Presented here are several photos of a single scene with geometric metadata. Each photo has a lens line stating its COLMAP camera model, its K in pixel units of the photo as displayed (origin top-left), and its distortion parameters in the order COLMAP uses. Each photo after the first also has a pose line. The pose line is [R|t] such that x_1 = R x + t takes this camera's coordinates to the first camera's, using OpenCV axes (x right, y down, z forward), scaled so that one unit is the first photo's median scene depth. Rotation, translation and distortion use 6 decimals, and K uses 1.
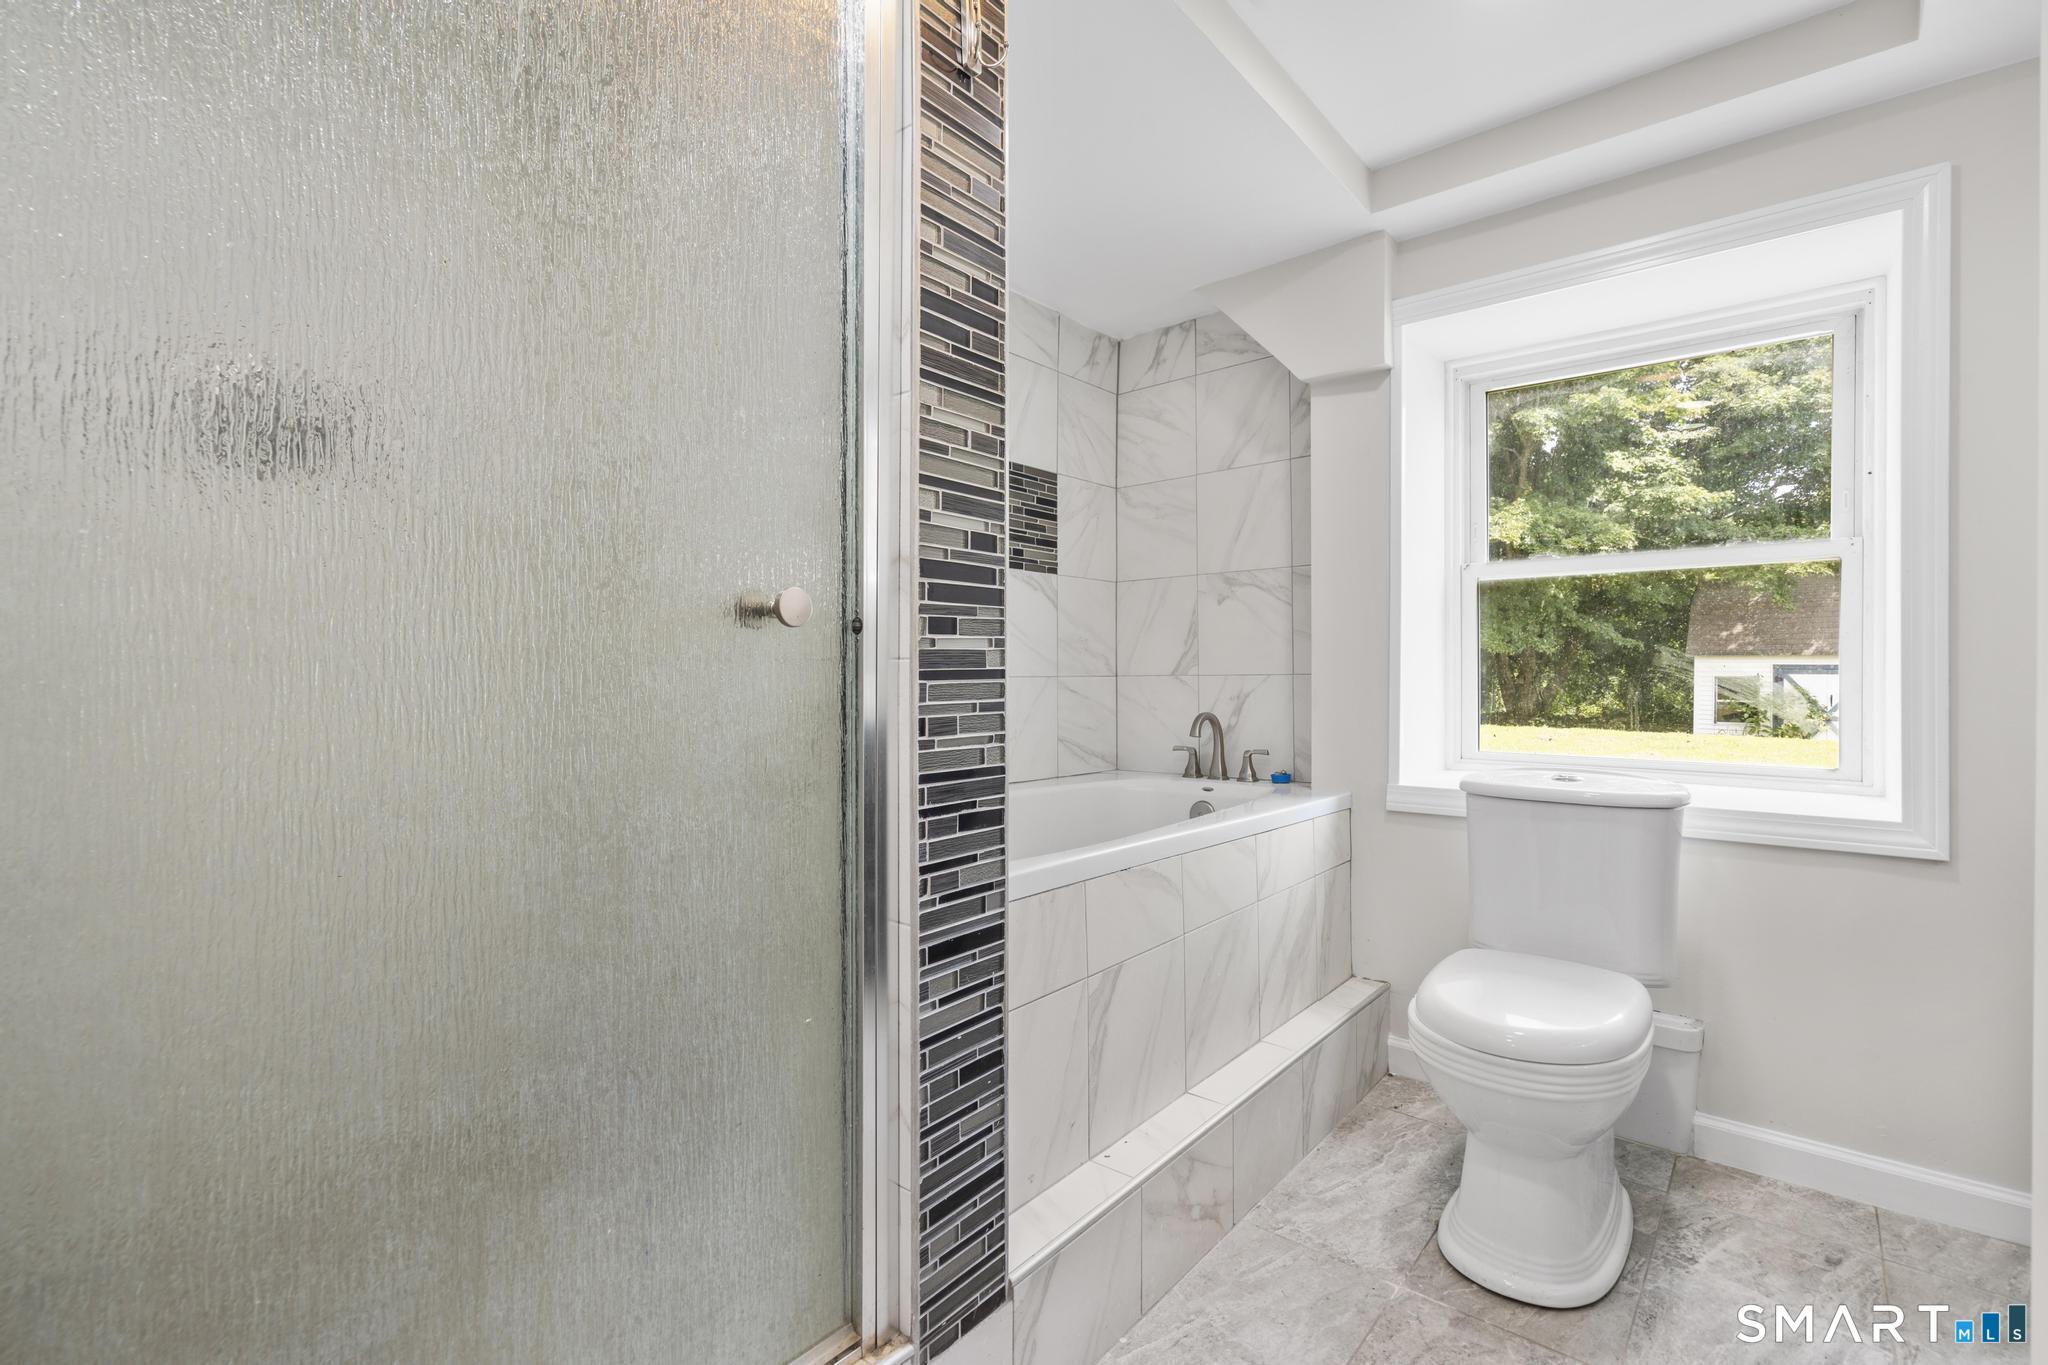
lens RADIAL K [[936.8, 0, 1022.5], [0, 936.8, 674.9], [0, 0, 1]] dist [-0.007506, 0.004196]
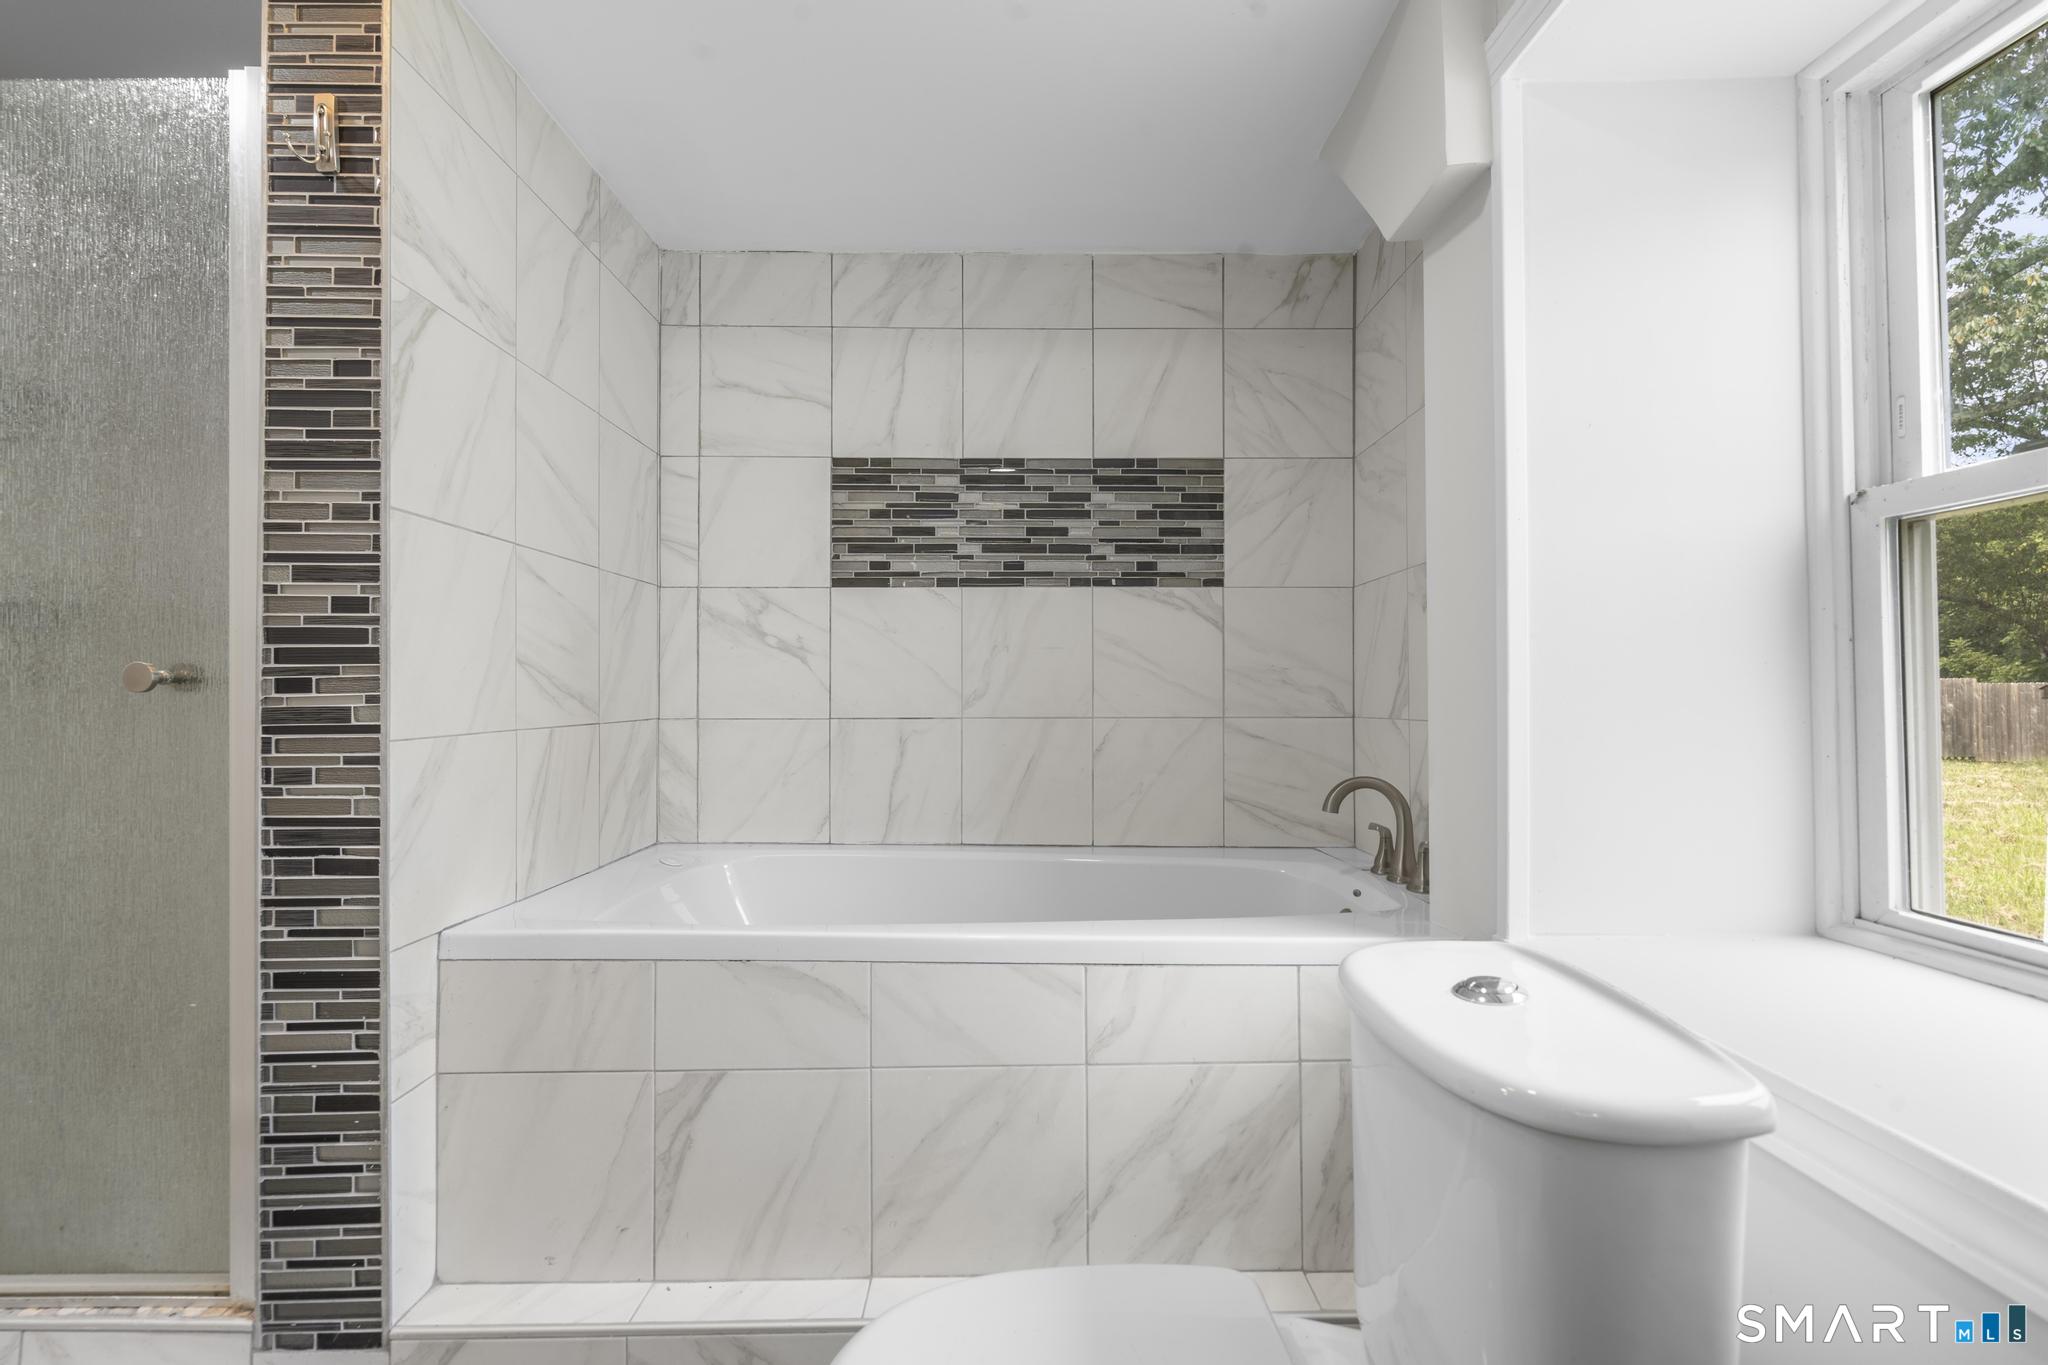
lens RADIAL K [[936.8, 0, 1041.8], [0, 936.8, 681.5], [0, 0, 1]] dist [-0.007506, 0.004196]
pose [[0.650905, -0.011015, -0.759079, 1.261545], [-0.001305, 0.999877, -0.015628, -0.039075], [0.759158, 0.011163, 0.650811, 0.903639]]
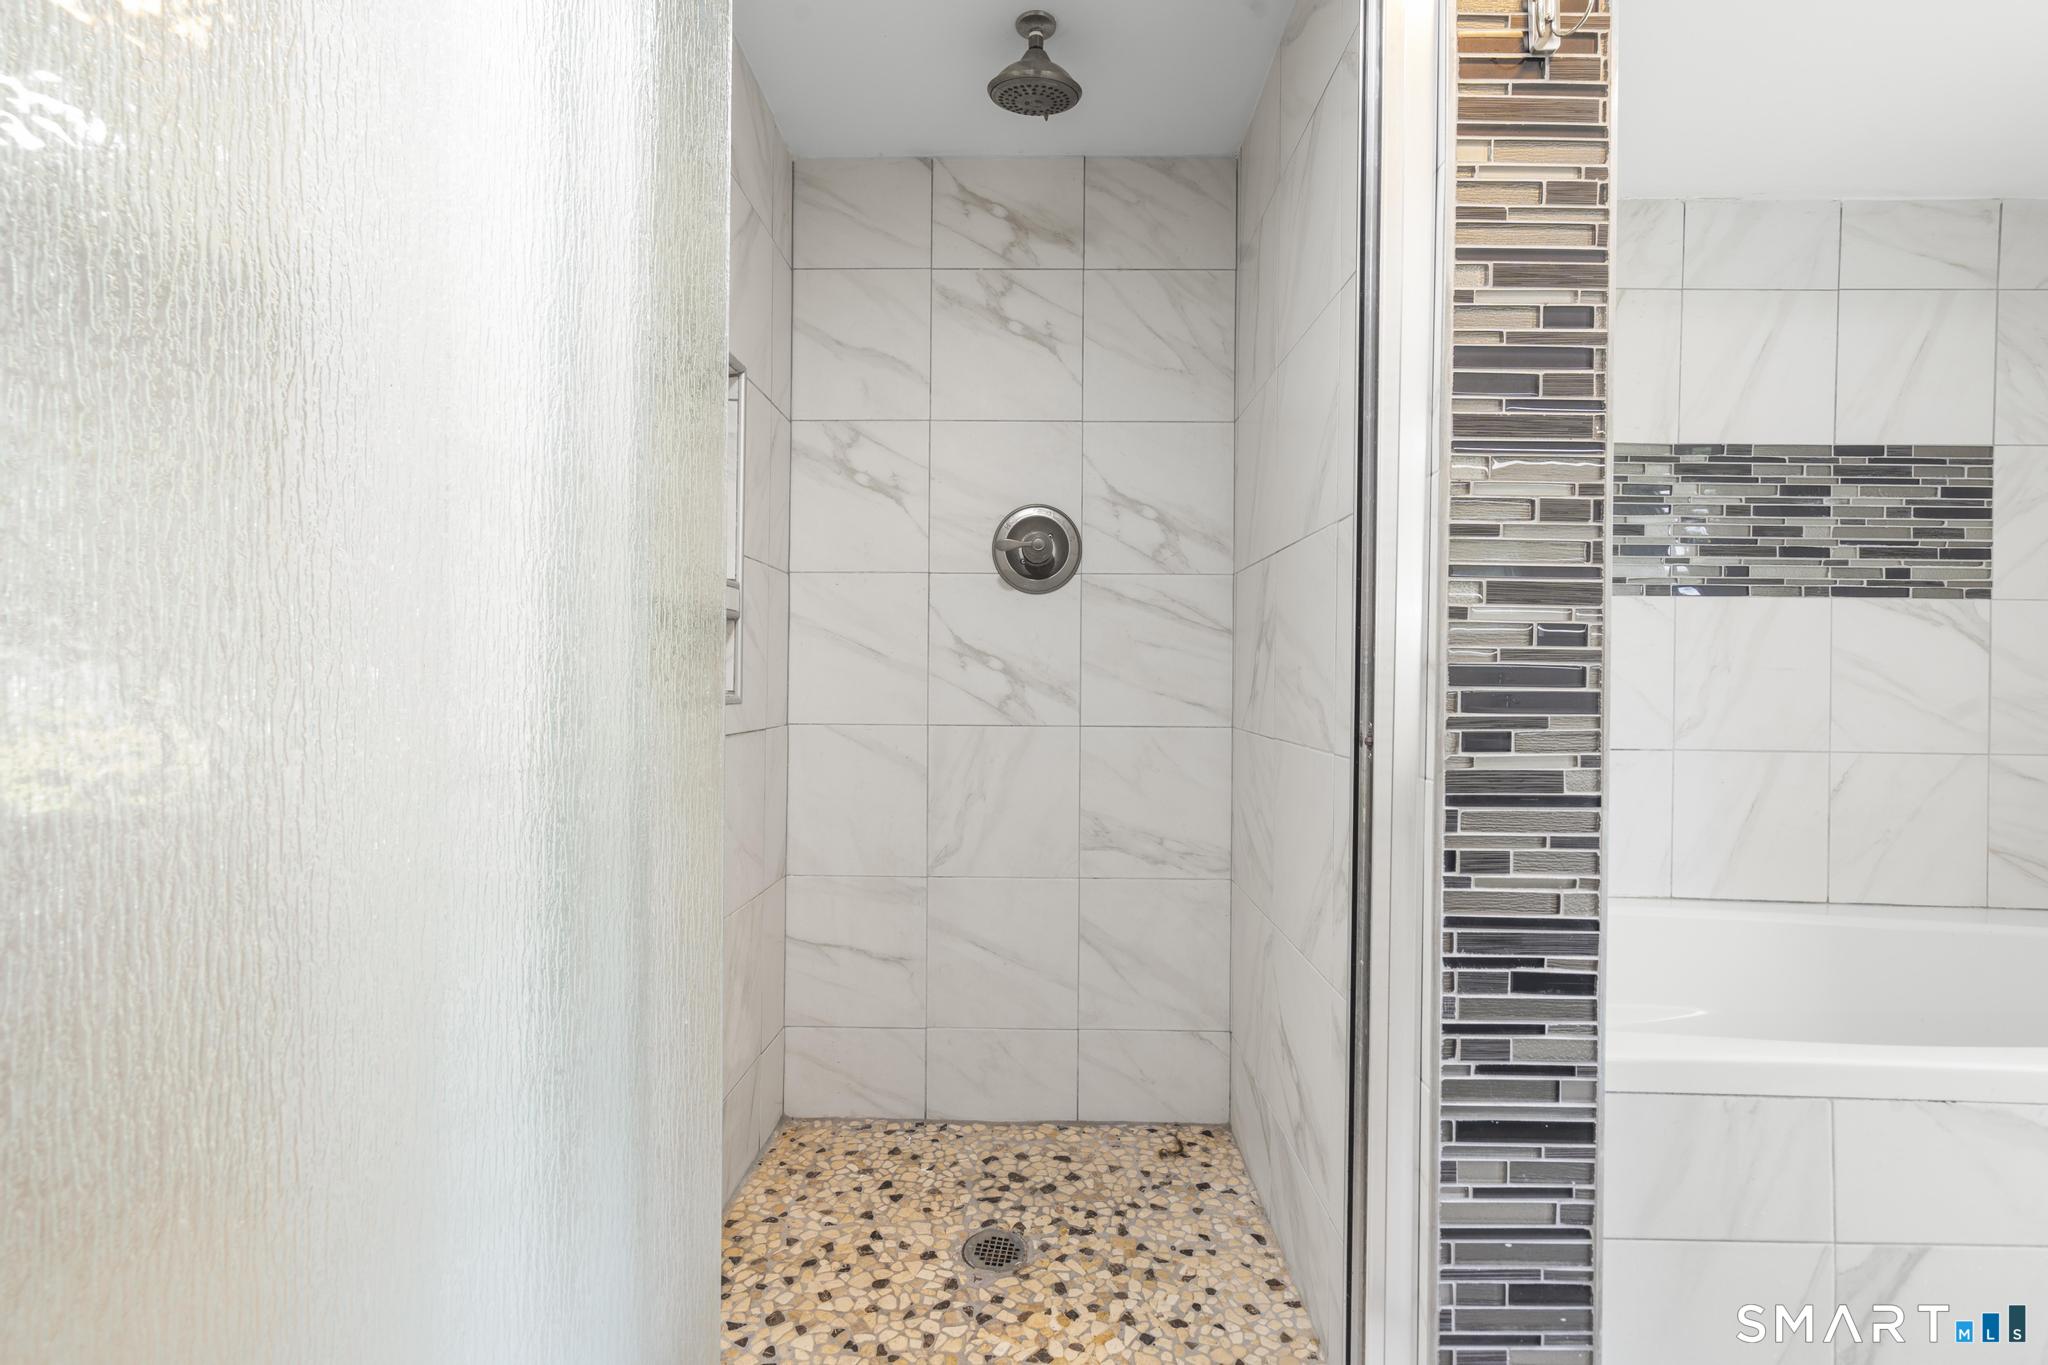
lens RADIAL K [[936.8, 0, 1018.0], [0, 936.8, 681.8], [0, 0, 1]] dist [-0.007506, 0.004196]
pose [[0.627252, 0.010335, -0.778747, 0.284518], [-0.015462, 0.999880, 0.000815, -0.094766], [0.778662, 0.011530, 0.627337, 0.145740]]
